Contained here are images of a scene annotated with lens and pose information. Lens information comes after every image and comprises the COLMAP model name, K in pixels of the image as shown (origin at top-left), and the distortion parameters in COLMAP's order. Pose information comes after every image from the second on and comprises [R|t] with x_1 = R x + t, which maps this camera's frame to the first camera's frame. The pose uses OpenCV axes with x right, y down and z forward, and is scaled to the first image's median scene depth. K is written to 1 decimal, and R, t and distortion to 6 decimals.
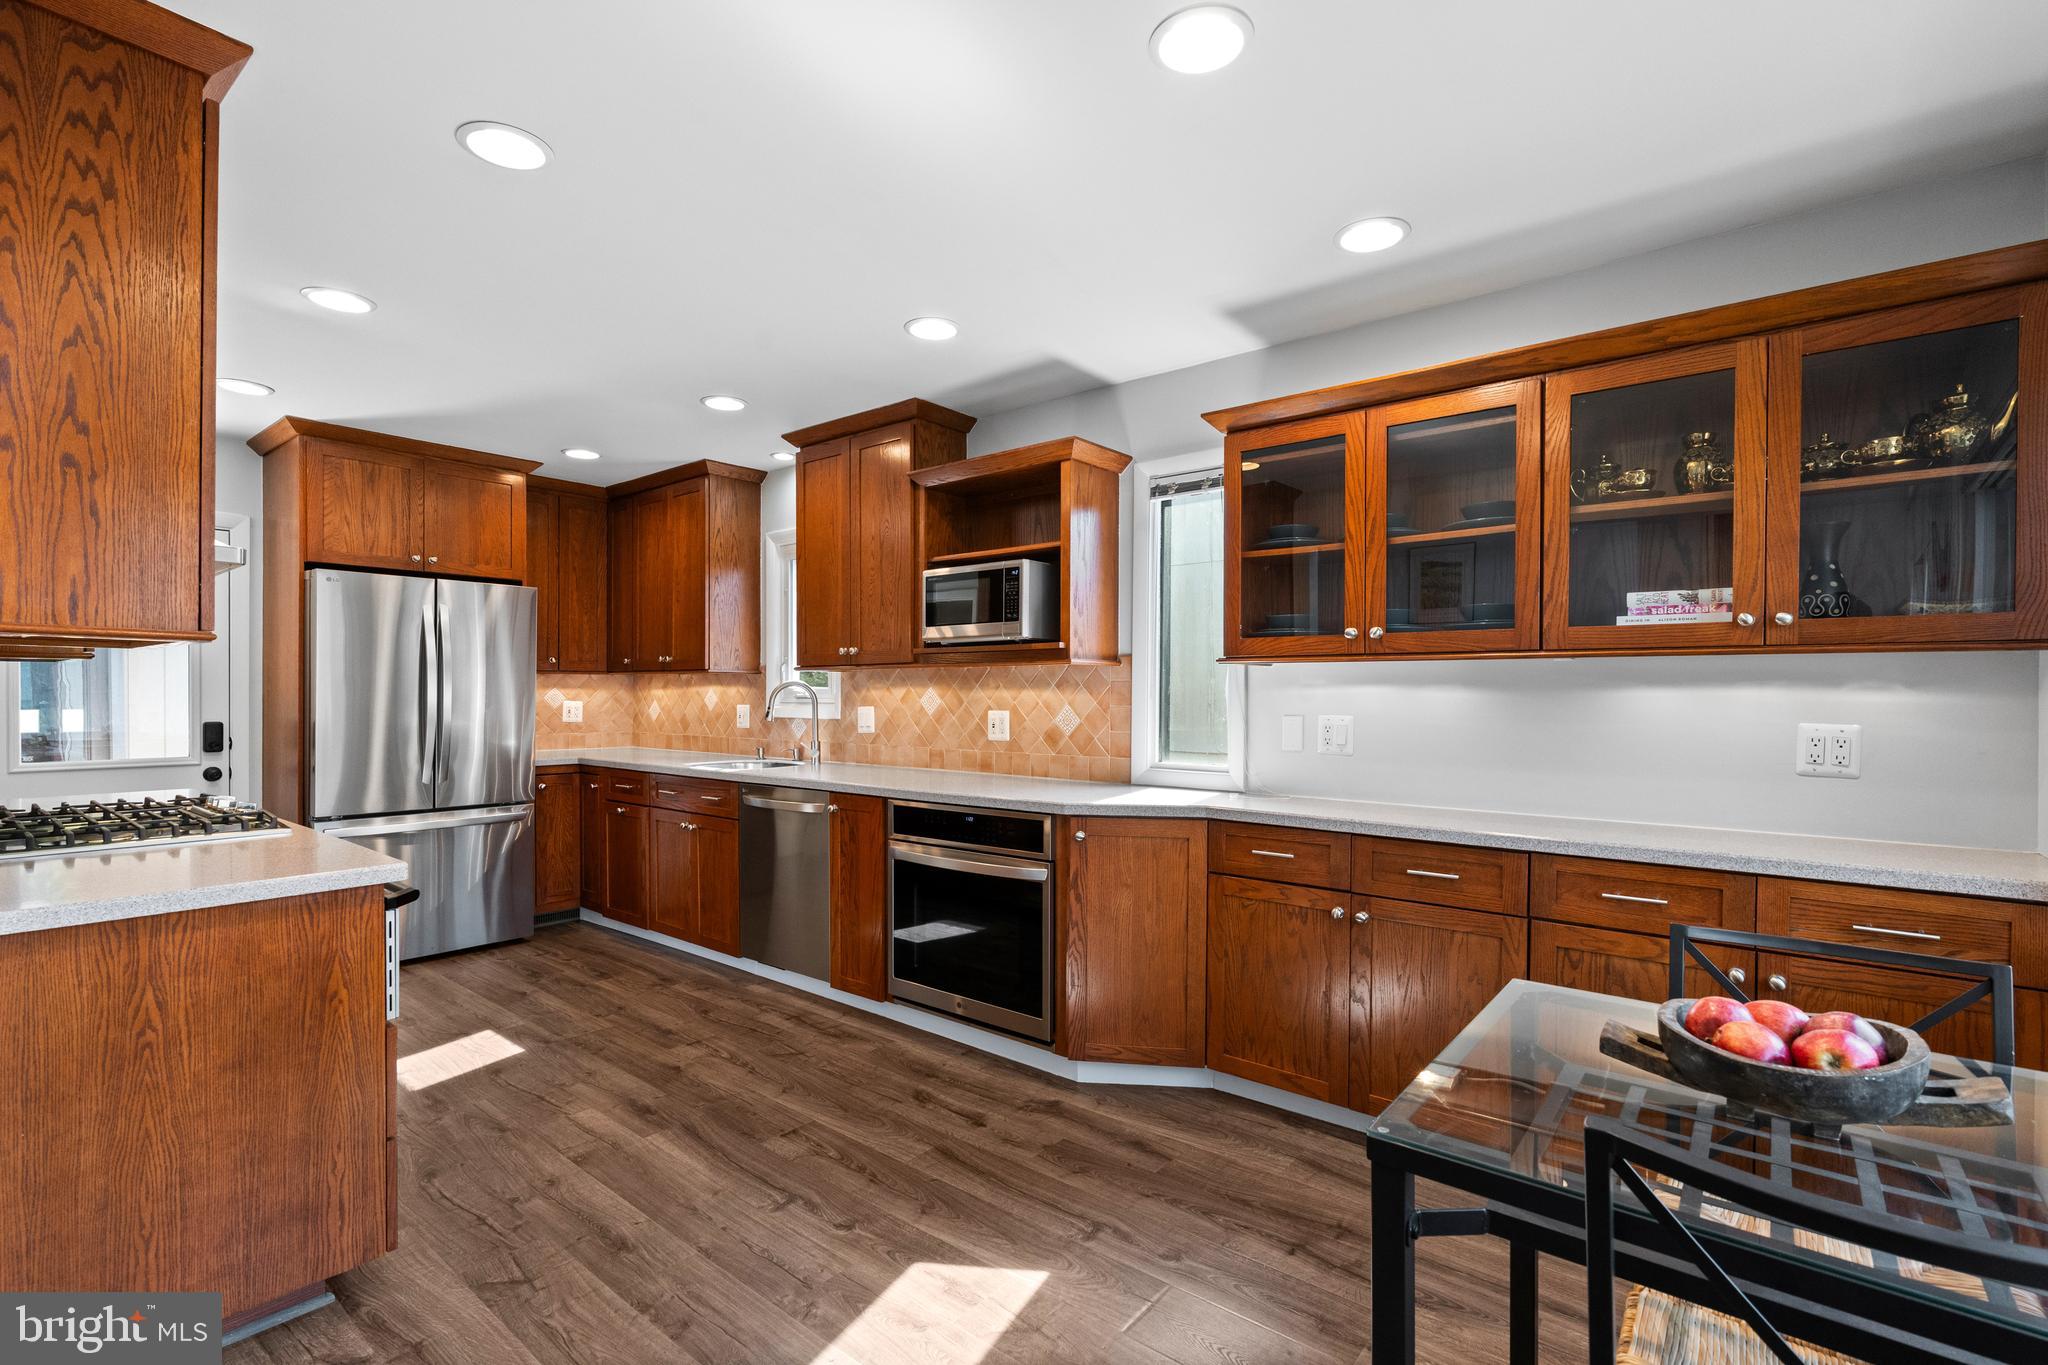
lens RADIAL K [[926.6, 0, 1035.8], [0, 926.6, 695.0], [0, 0, 1]] dist [-0.007861, 0.000515]
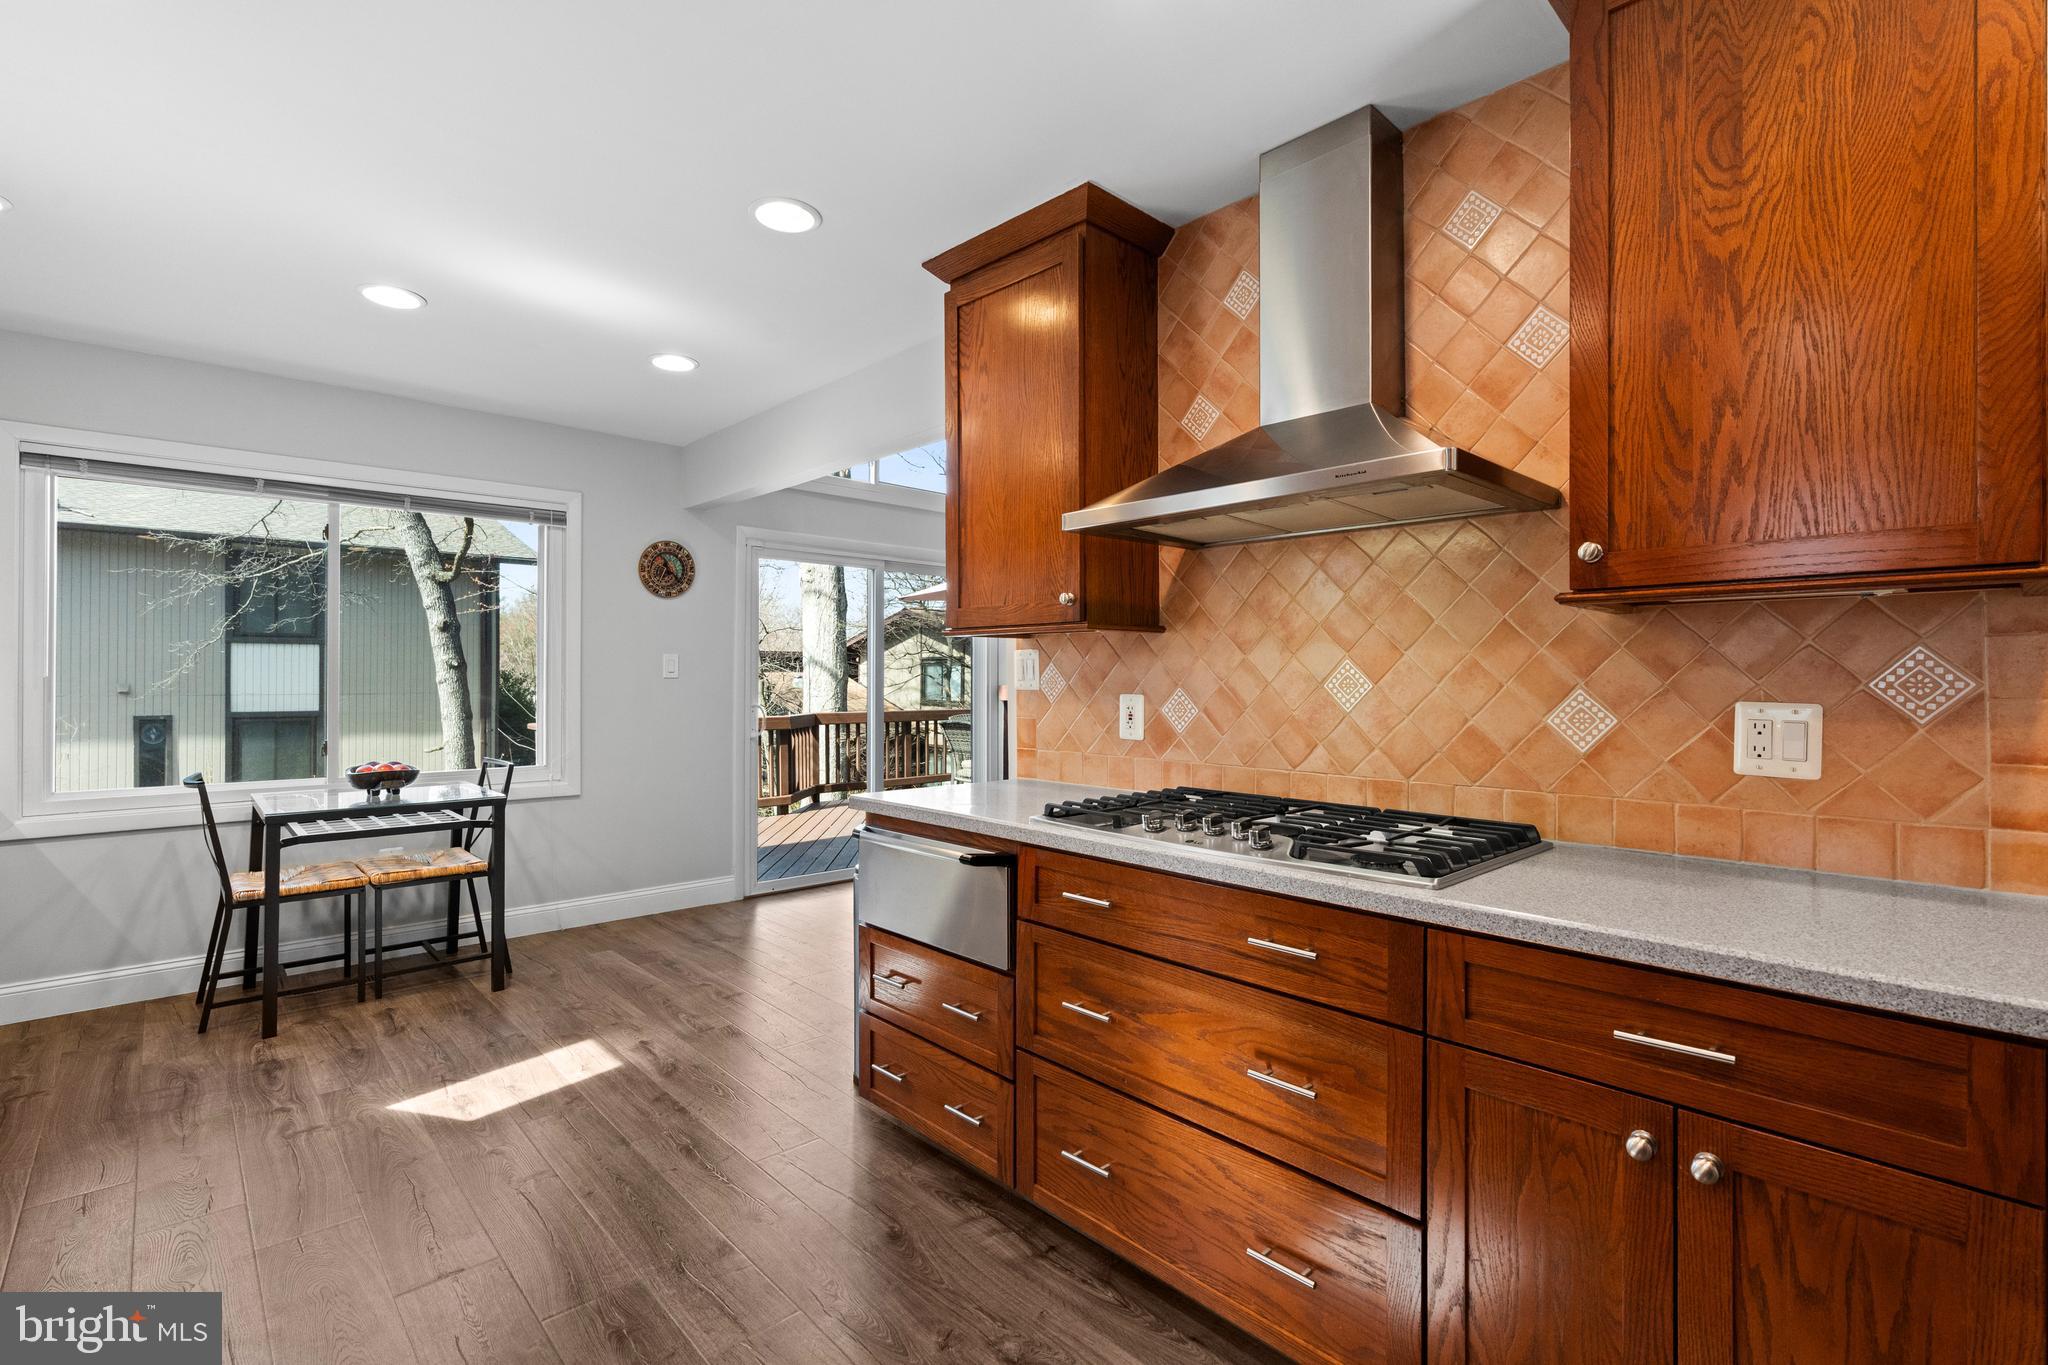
lens RADIAL K [[932.0, 0, 1041.2], [0, 932.0, 680.9], [0, 0, 1]] dist [0.001087, 0.001564]
pose [[-0.989611, -0.005121, 0.143683, -0.937310], [-0.003998, 0.999959, 0.008103, 0.004740], [-0.143719, 0.007444, -0.989591, 1.866070]]
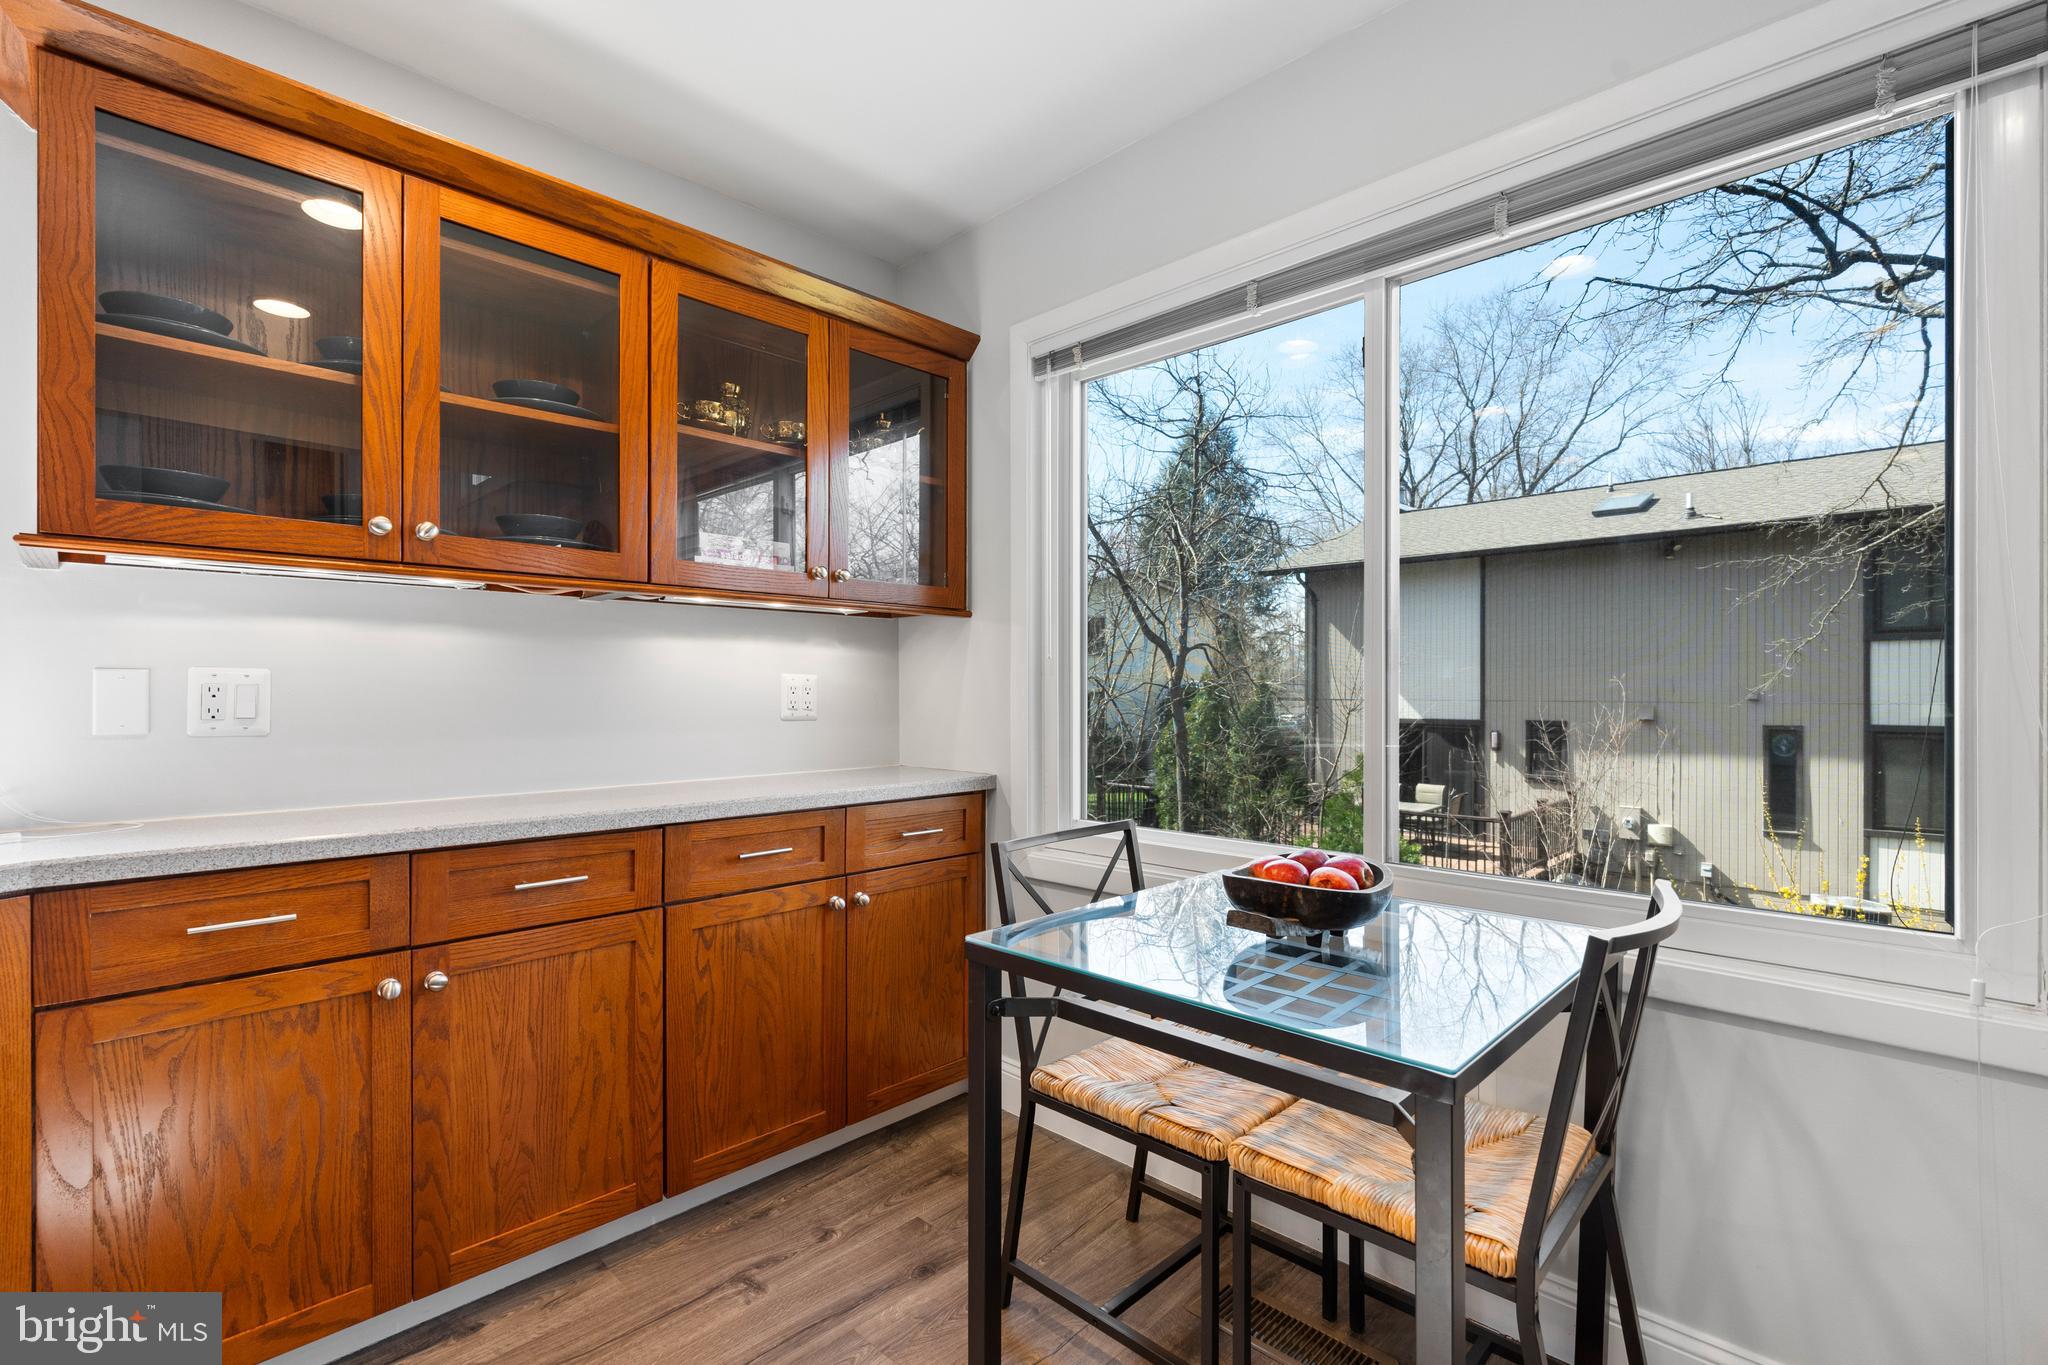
lens RADIAL K [[924.4, 0, 1028.9], [0, 924.4, 686.5], [0, 0, 1]] dist [0.000028, 0.000734]
pose [[0.098933, -0.001396, 0.995093, -0.249547], [0.005120, 0.999986, 0.000894, 0.045708], [-0.995081, 0.005006, 0.098939, 0.580162]]
